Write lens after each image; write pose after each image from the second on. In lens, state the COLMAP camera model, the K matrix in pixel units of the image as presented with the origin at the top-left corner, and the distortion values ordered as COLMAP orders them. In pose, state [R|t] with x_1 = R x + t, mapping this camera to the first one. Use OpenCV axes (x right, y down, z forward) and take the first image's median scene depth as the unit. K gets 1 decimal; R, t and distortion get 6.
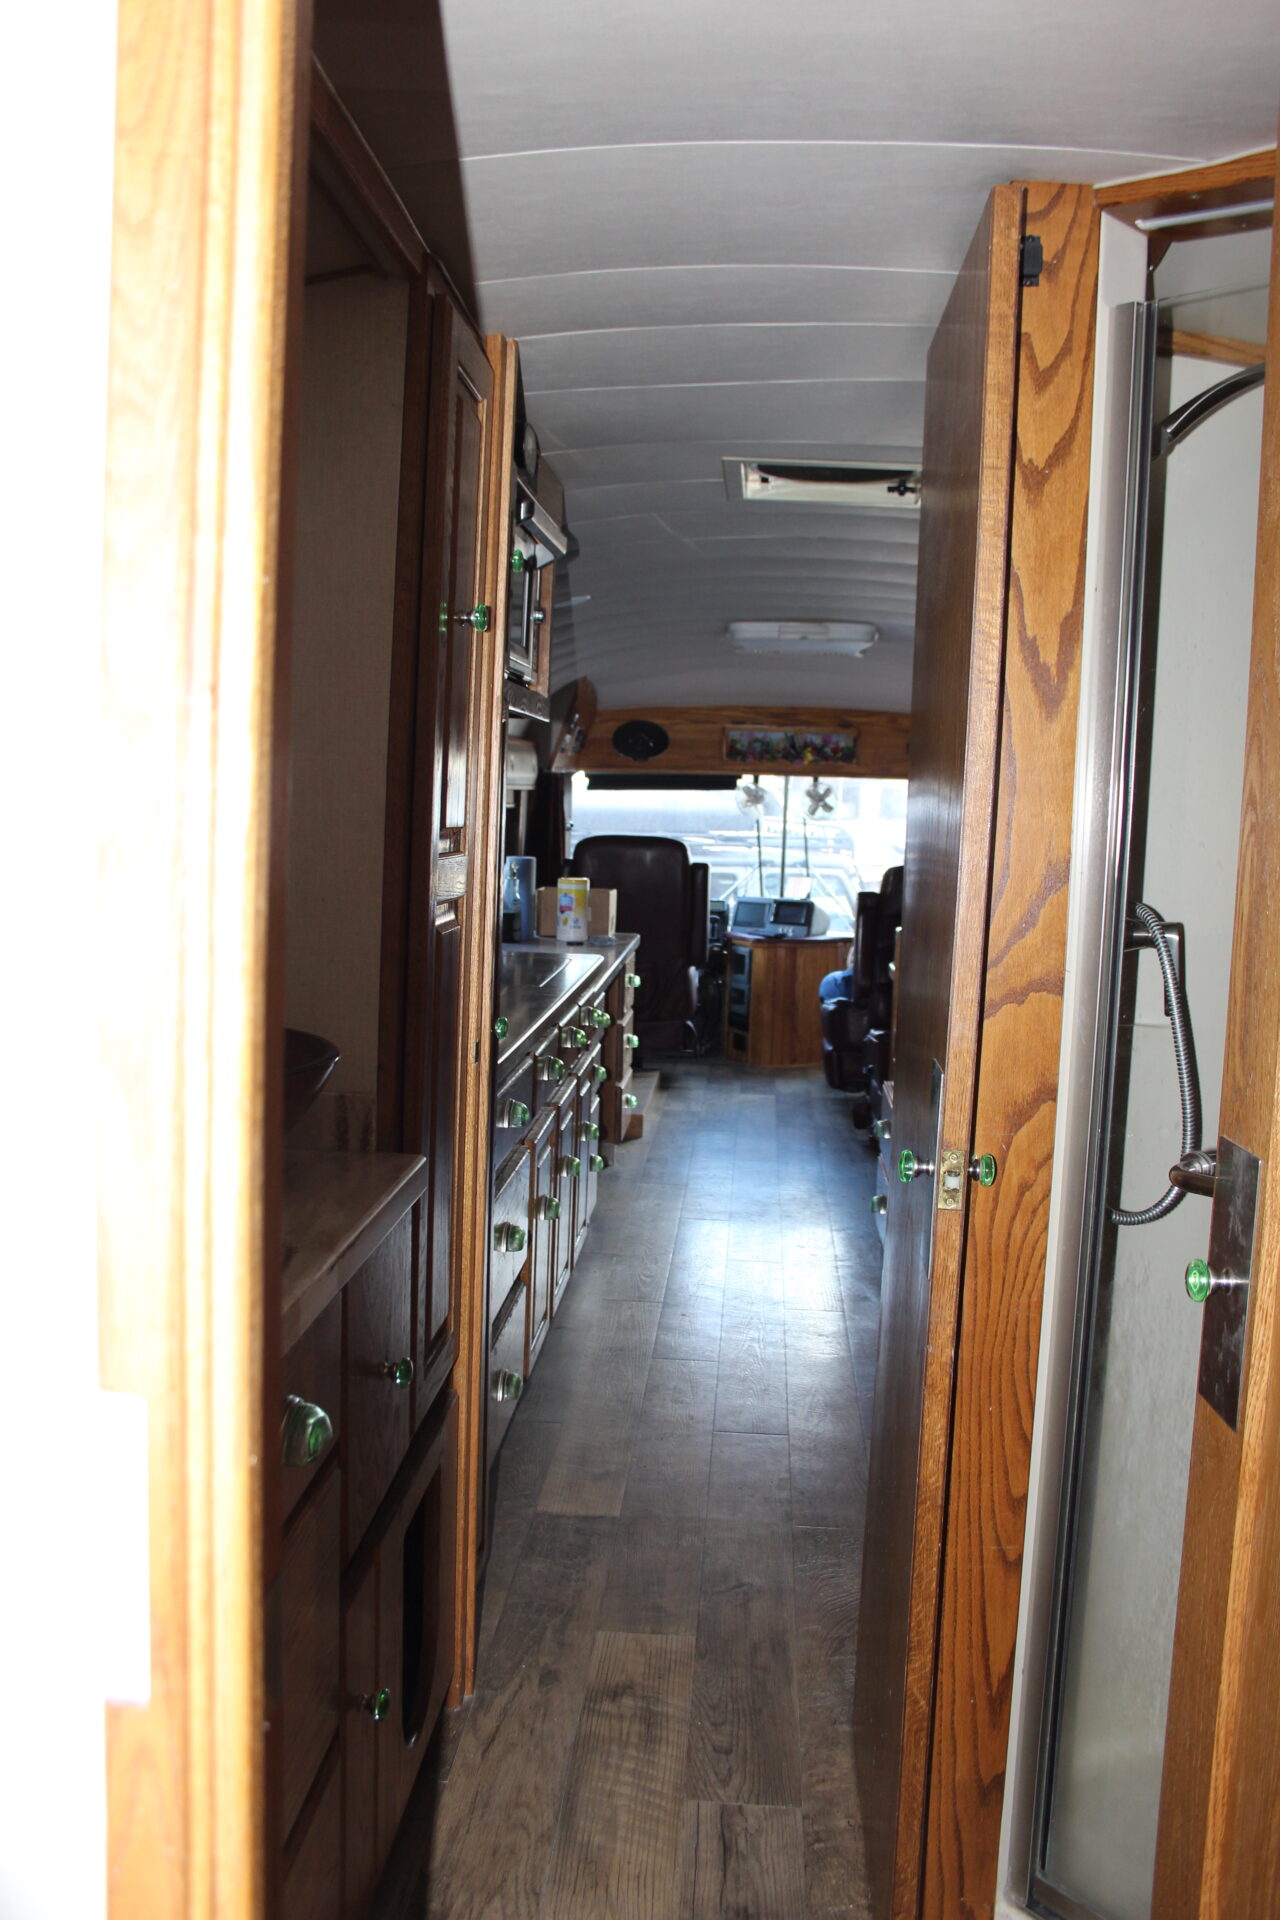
lens RADIAL K [[1582.1, 0, 658.9], [0, 1582.1, 951.1], [0, 0, 1]] dist [-0.148122, 0.119663]
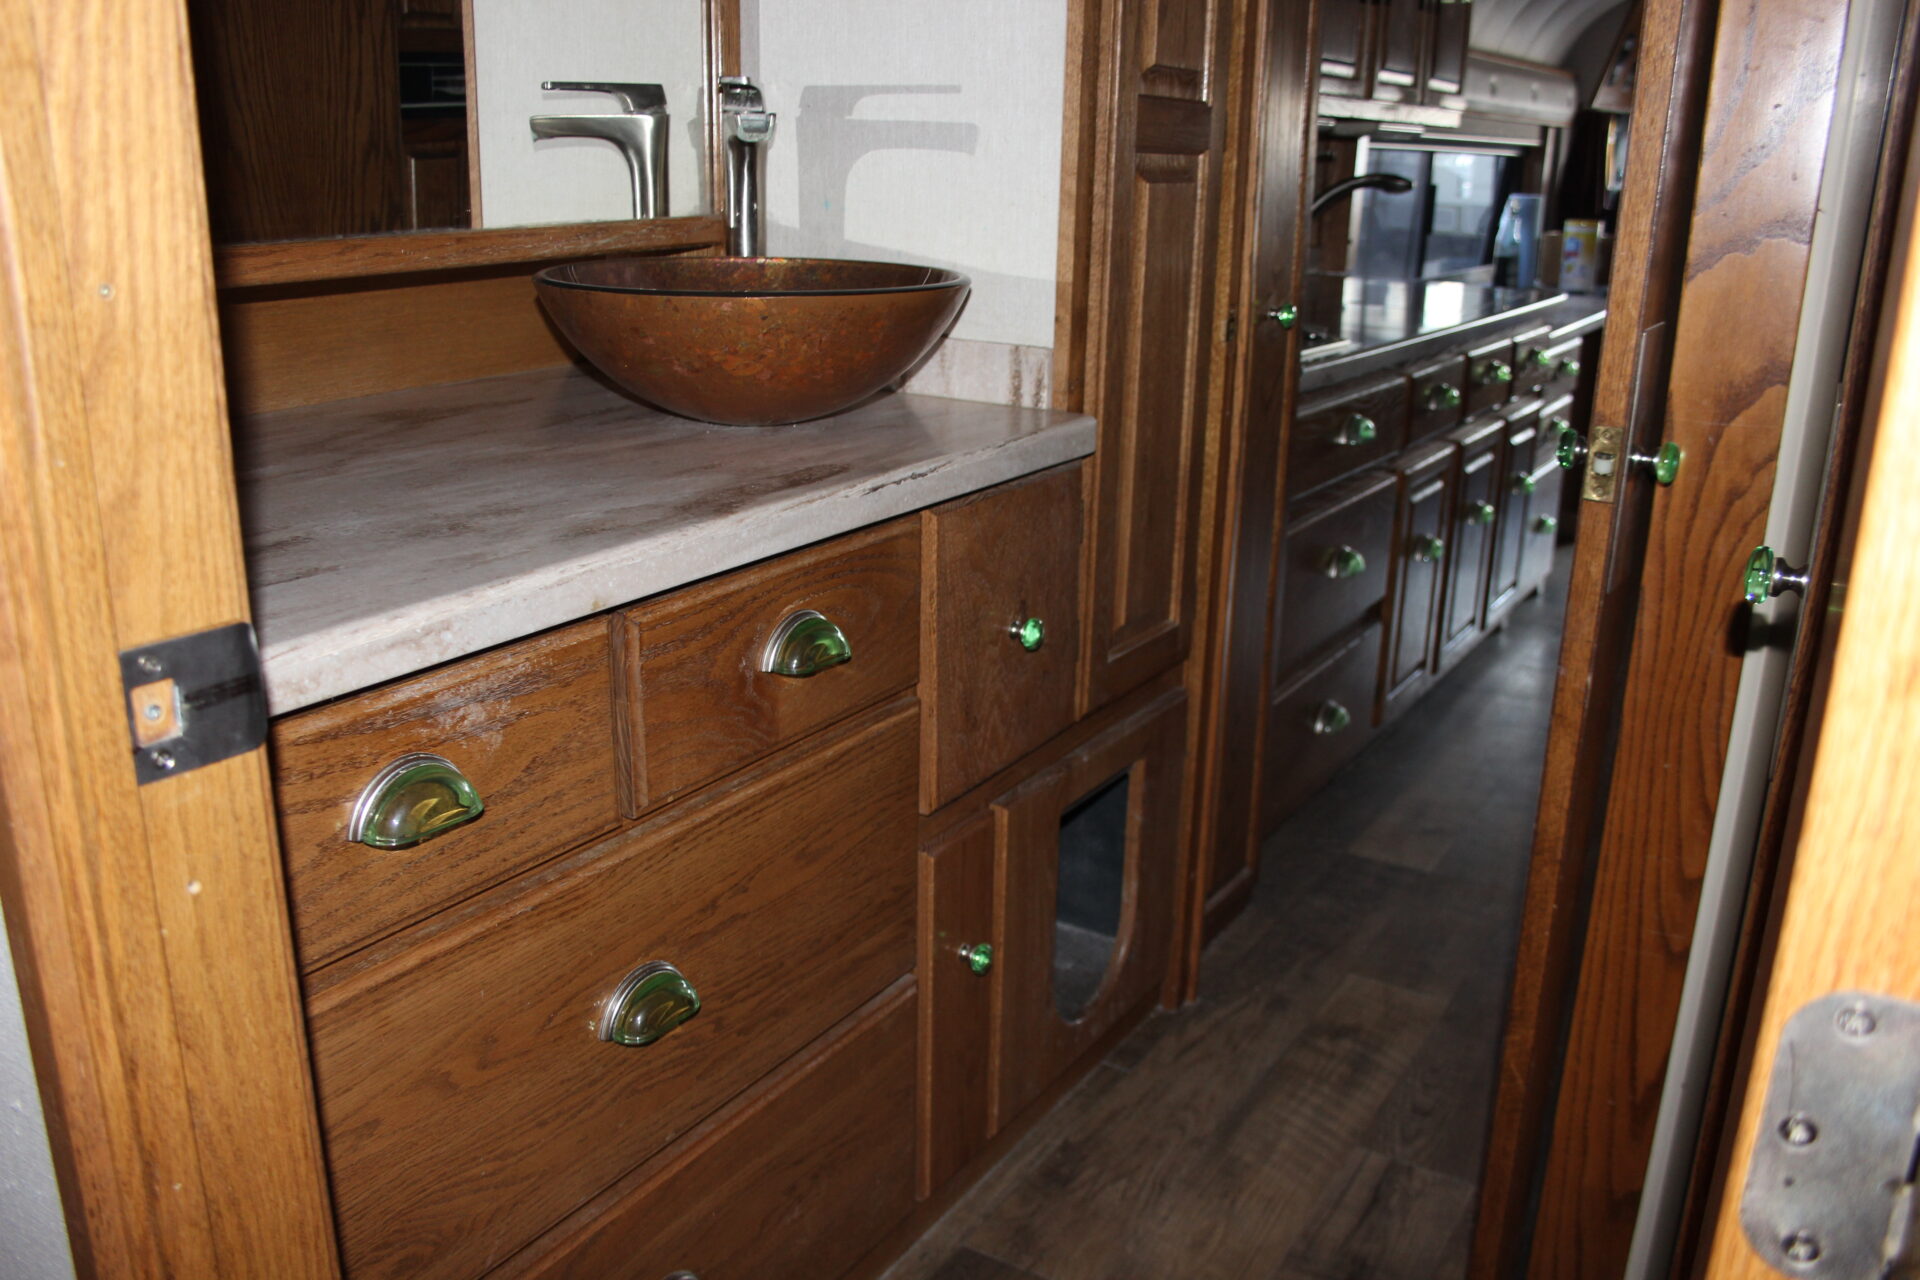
lens RADIAL K [[1582.1, 0, 957.3], [0, 1582.1, 641.5], [0, 0, 1]] dist [-0.148122, 0.119663]
pose [[0.882015, 0.127250, -0.453715, 0.240484], [-0.033866, 0.977477, 0.208309, 0.073729], [0.470003, -0.168365, 0.866458, 0.133040]]
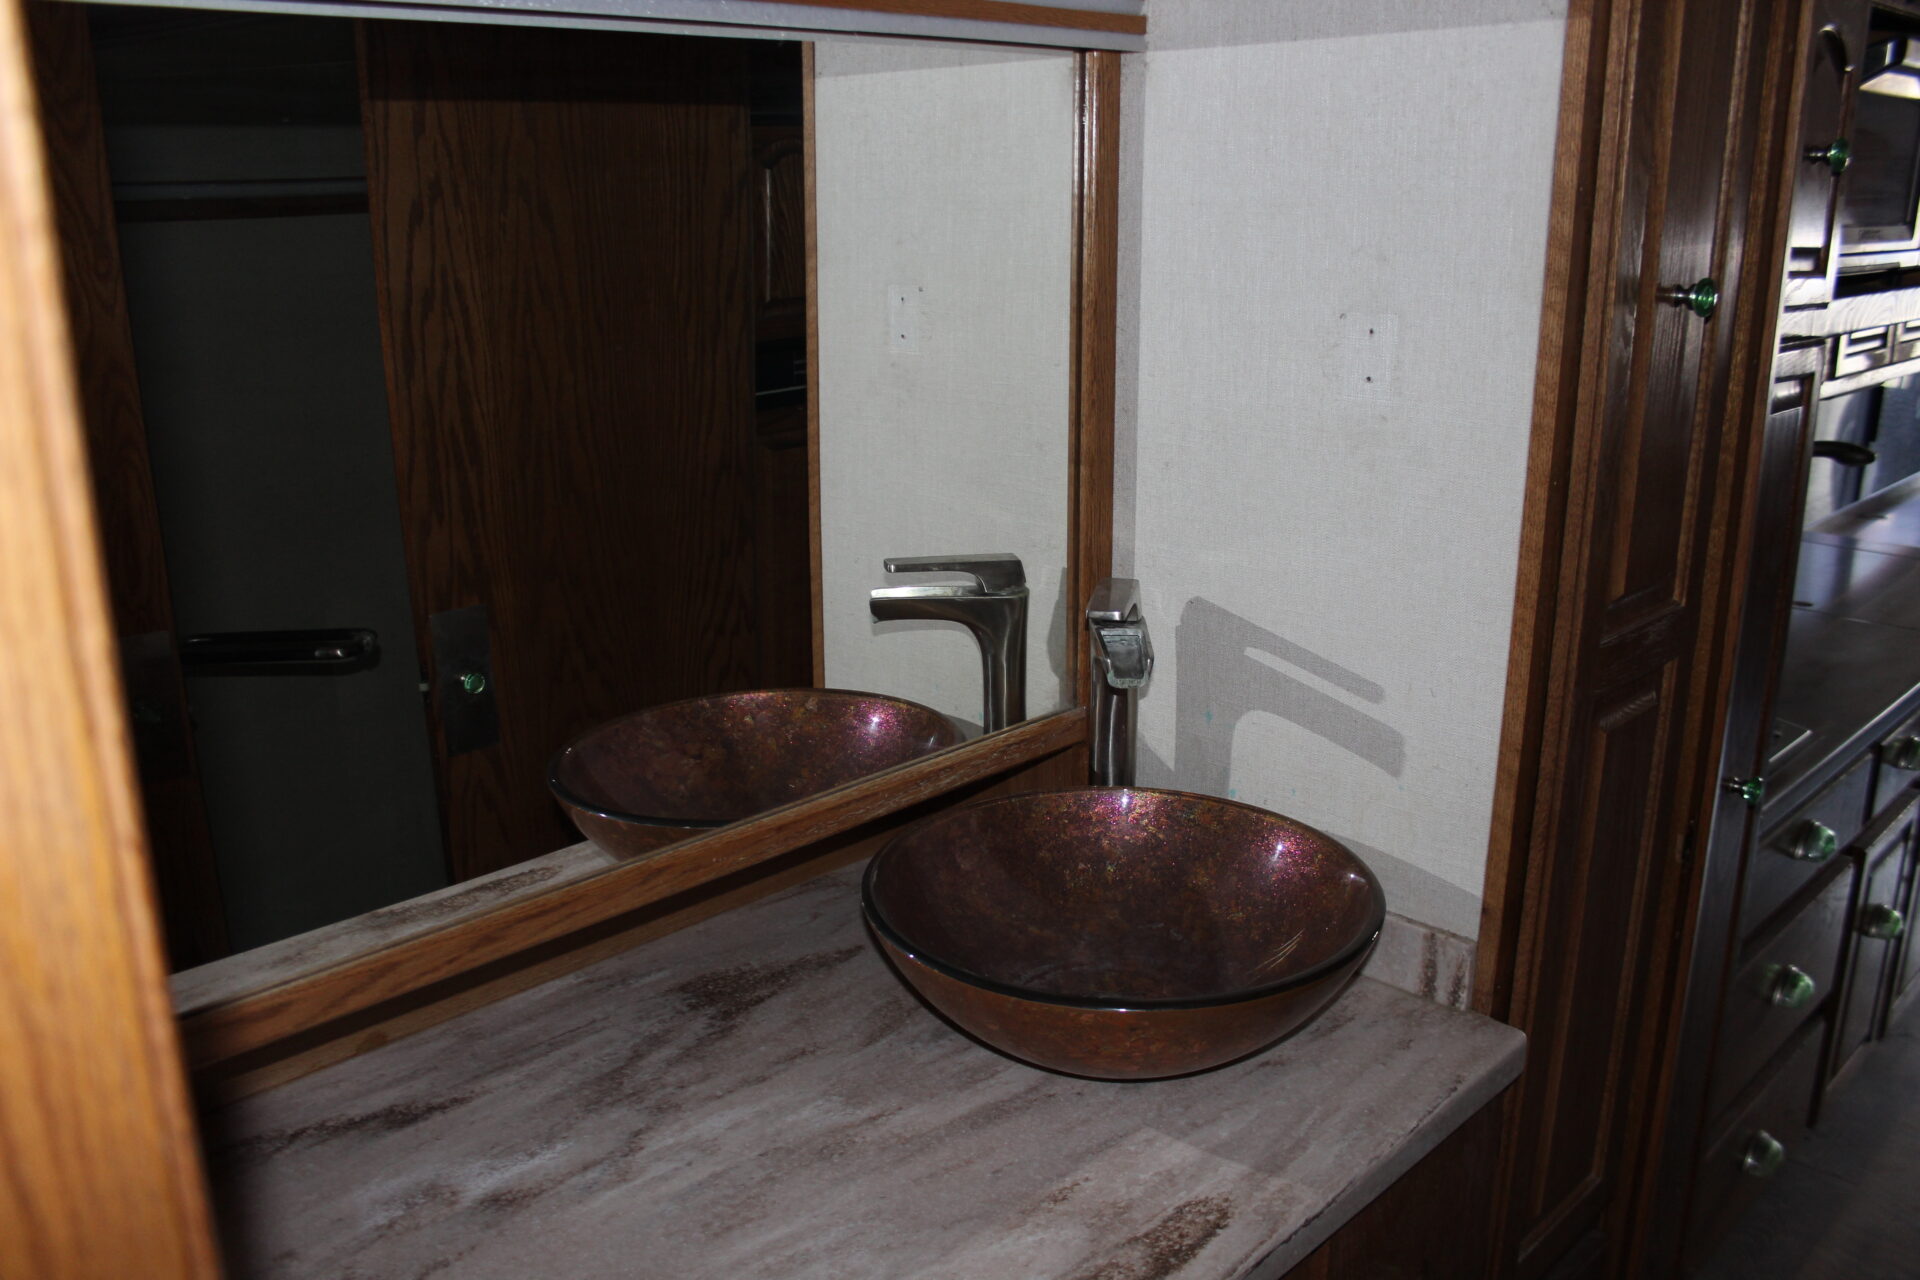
lens RADIAL K [[1582.1, 0, 966.7], [0, 1582.1, 715.1], [0, 0, 1]] dist [-0.148122, 0.119663]
pose [[0.758416, 0.154963, -0.633081, 0.107962], [-0.027207, 0.978005, 0.206799, -0.186016], [0.651202, -0.139616, 0.745951, 0.297834]]
